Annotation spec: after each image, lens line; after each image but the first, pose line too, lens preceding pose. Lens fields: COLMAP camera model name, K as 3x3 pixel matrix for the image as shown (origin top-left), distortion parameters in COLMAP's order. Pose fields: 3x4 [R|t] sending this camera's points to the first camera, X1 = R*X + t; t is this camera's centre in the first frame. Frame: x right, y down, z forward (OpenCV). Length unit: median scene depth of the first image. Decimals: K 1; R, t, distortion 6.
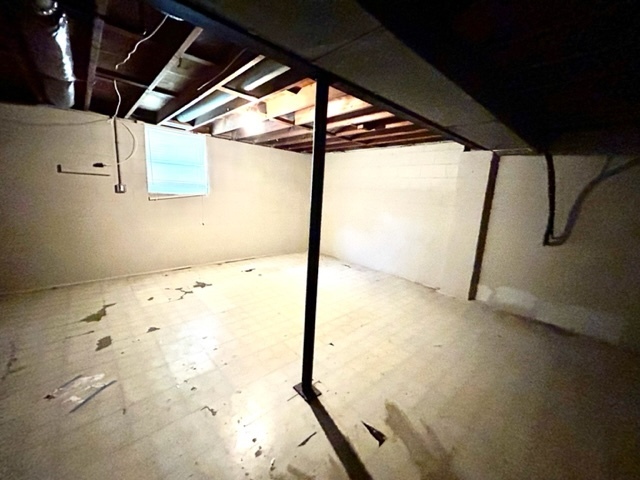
lens RADIAL K [[256.6, 0, 320.0], [0, 256.6, 240.0], [0, 0, 1]] dist [-0.003957, 0.000013]
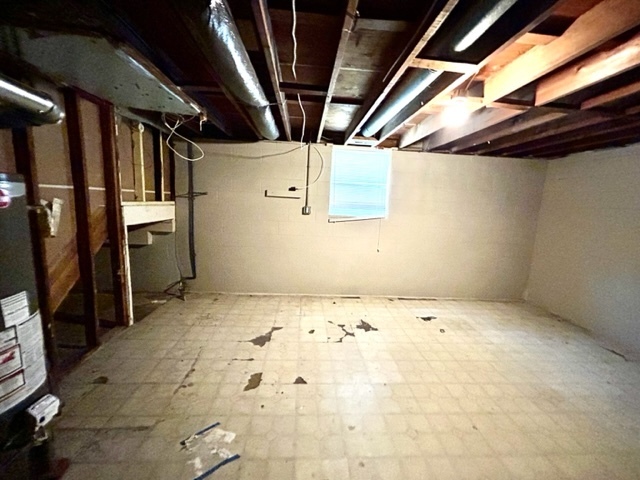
lens RADIAL K [[256.6, 0, 320.0], [0, 256.6, 240.0], [0, 0, 1]] dist [-0.003957, 0.000013]
pose [[0.777132, 0.076717, -0.624644, -0.085744], [-0.121063, 0.992228, -0.028754, -0.062236], [0.617584, 0.097967, 0.780380, 0.247098]]
